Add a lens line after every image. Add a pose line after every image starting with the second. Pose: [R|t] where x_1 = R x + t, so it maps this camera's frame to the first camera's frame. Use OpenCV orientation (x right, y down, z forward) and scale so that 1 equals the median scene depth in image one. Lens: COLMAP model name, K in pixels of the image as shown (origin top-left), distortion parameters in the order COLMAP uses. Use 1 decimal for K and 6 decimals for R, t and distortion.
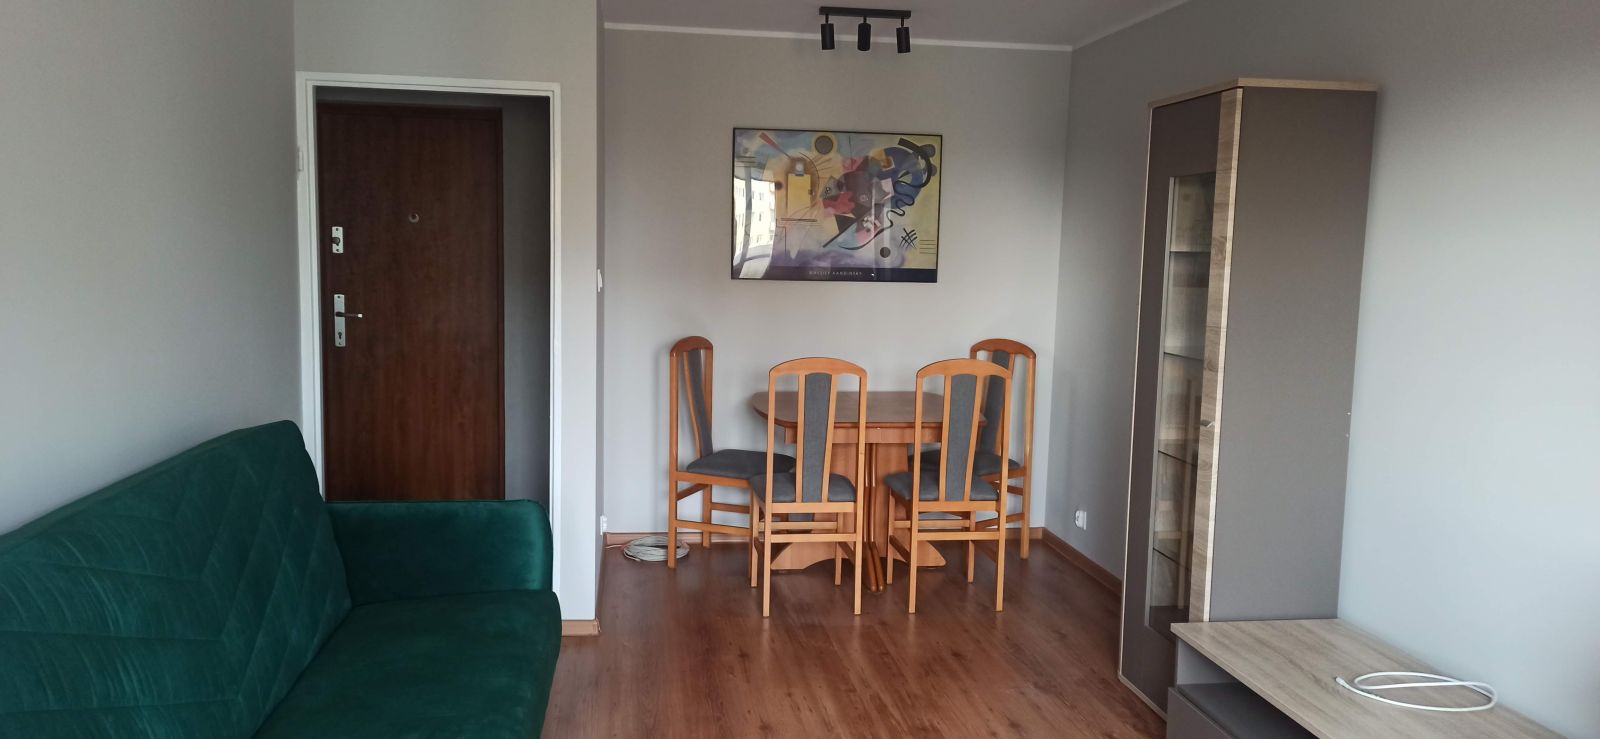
lens RADIAL K [[1159.5, 0, 804.3], [0, 1159.5, 364.8], [0, 0, 1]] dist [0.078193, -0.091777]
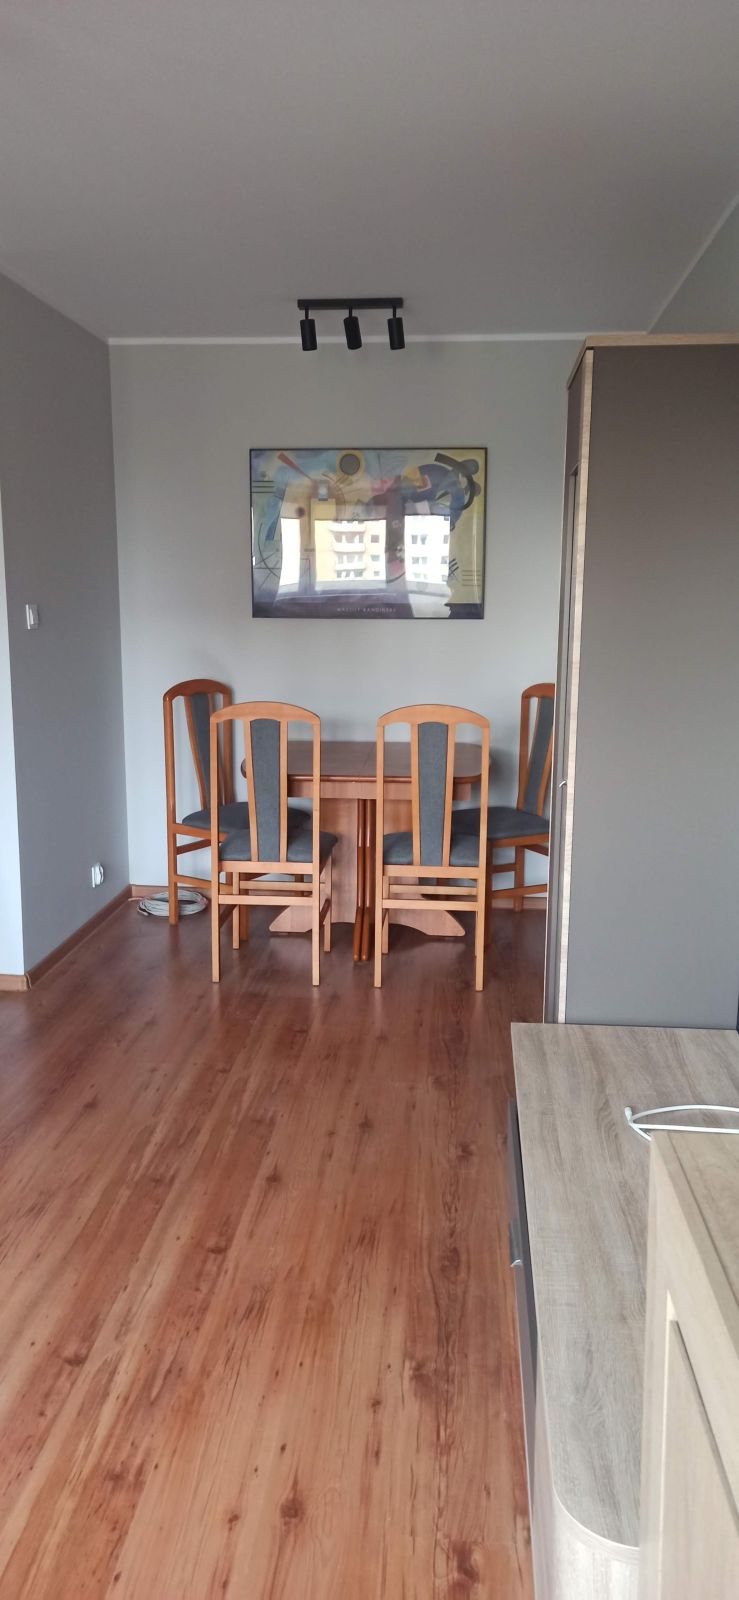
lens RADIAL K [[1159.5, 0, 369.5], [0, 1159.5, 800.0], [0, 0, 1]] dist [0.078193, -0.091777]
pose [[0.973059, 0.024913, -0.229206, 0.257470], [-0.008558, 0.997363, 0.072074, 0.003695], [0.230397, -0.068171, 0.970706, 0.121688]]
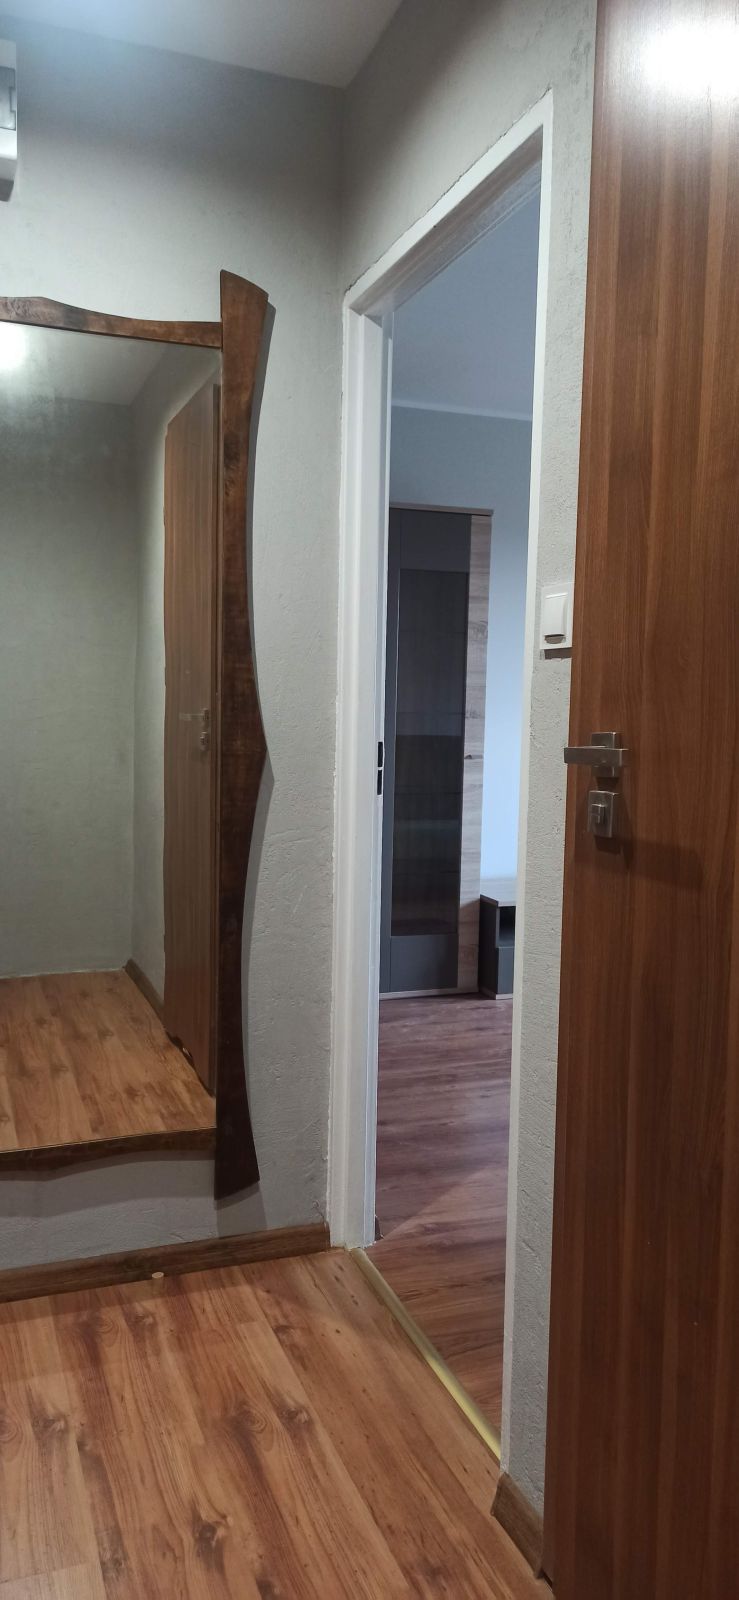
lens RADIAL K [[1159.5, 0, 369.5], [0, 1159.5, 800.0], [0, 0, 1]] dist [0.078193, -0.091777]
pose [[-0.193442, -0.116065, 0.974222, -0.632873], [0.078615, 0.987951, 0.133311, -0.059746], [-0.977957, 0.102376, -0.181987, 0.893752]]
